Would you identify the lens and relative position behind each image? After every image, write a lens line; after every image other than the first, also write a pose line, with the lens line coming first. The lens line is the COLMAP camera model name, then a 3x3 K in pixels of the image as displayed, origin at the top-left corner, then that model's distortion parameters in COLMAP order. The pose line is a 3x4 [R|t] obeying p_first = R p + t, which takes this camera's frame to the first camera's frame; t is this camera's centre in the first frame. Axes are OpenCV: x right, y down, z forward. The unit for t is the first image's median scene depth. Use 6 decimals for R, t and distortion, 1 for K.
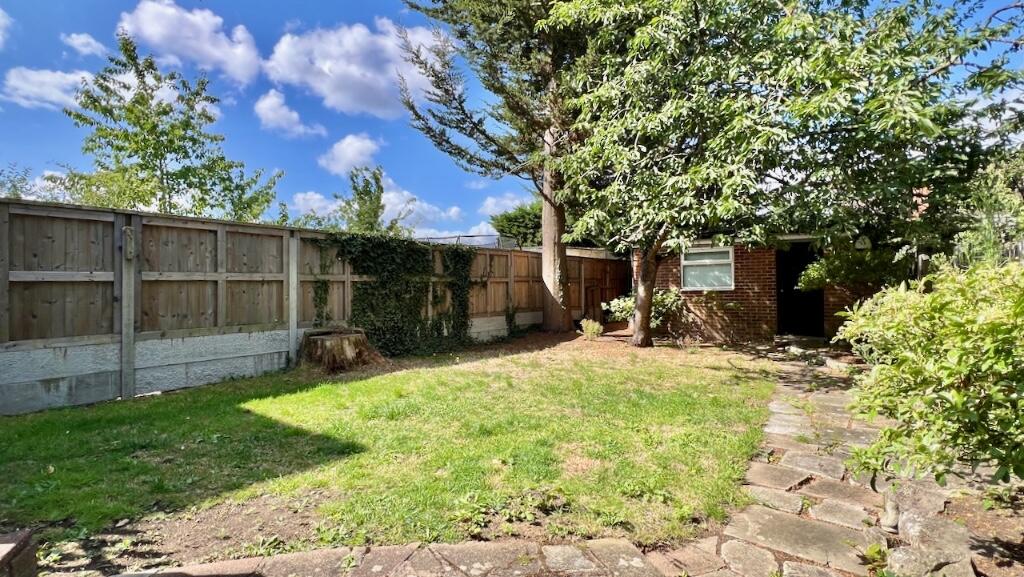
lens RADIAL K [[474.2, 0, 500.4], [0, 474.2, 275.2], [0, 0, 1]] dist [-0.000246, -0.000267]
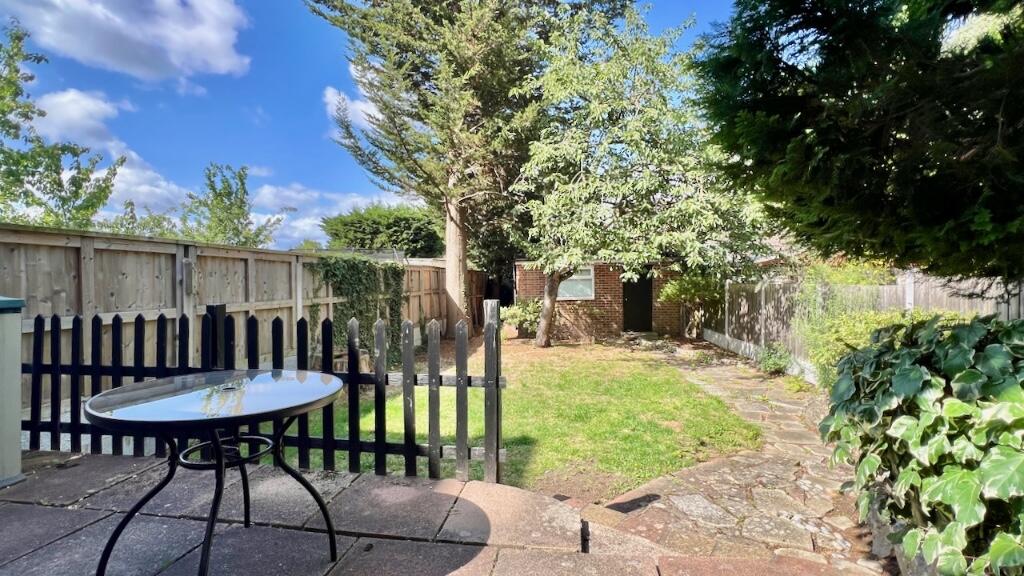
lens RADIAL K [[477.5, 0, 512.7], [0, 477.5, 283.6], [0, 0, 1]] dist [0.024546, 0.000106]
pose [[0.885881, -0.004735, 0.463888, -0.361646], [-0.004446, 0.999815, 0.018697, -0.040491], [-0.463891, -0.018626, 0.885697, -0.074818]]
